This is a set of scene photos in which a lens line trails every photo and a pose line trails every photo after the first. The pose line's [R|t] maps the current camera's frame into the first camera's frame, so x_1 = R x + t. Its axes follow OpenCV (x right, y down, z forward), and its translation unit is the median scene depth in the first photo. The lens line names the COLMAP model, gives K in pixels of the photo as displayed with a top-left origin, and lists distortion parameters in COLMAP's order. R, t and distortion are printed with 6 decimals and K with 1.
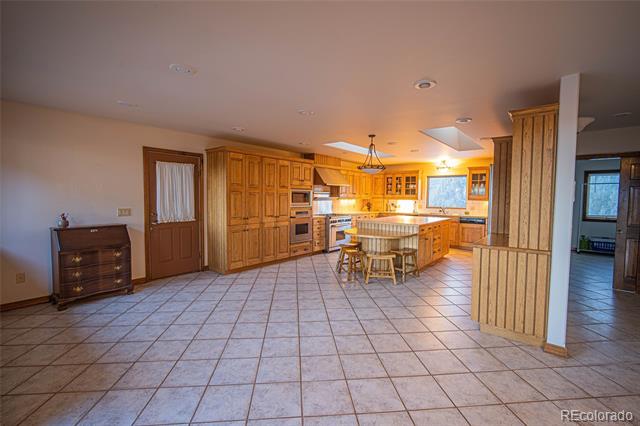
lens RADIAL K [[280.1, 0, 320.9], [0, 280.1, 211.6], [0, 0, 1]] dist [-0.005054, -0.000201]
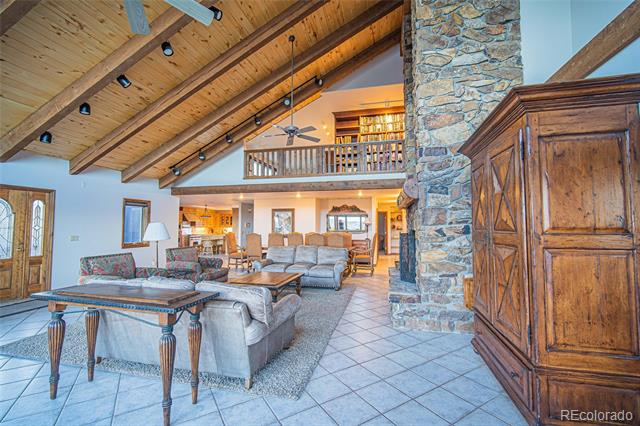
lens RADIAL K [[280.1, 0, 322.1], [0, 280.1, 212.8], [0, 0, 1]] dist [-0.005054, -0.000201]
pose [[0.896624, 0.013373, 0.442591, -0.013795], [0.030705, 0.995260, -0.092277, 0.070927], [-0.441727, 0.096328, 0.891963, -1.341400]]
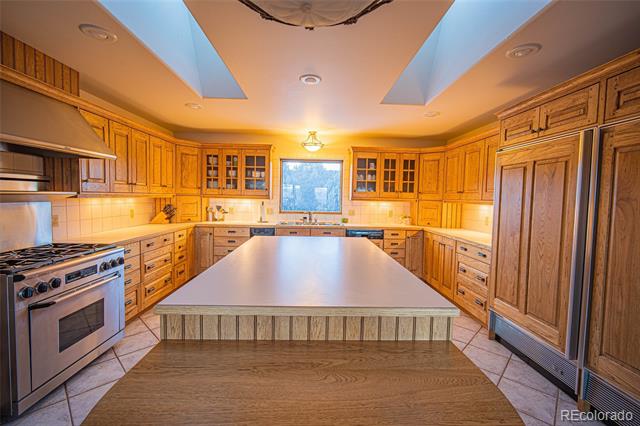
lens RADIAL K [[280.1, 0, 318.4], [0, 280.1, 210.0], [0, 0, 1]] dist [-0.005054, -0.000201]
pose [[0.753462, -0.022493, 0.657107, 0.061463], [0.021390, 0.999724, 0.009695, -0.026228], [-0.657144, 0.006750, 0.753735, 0.567221]]
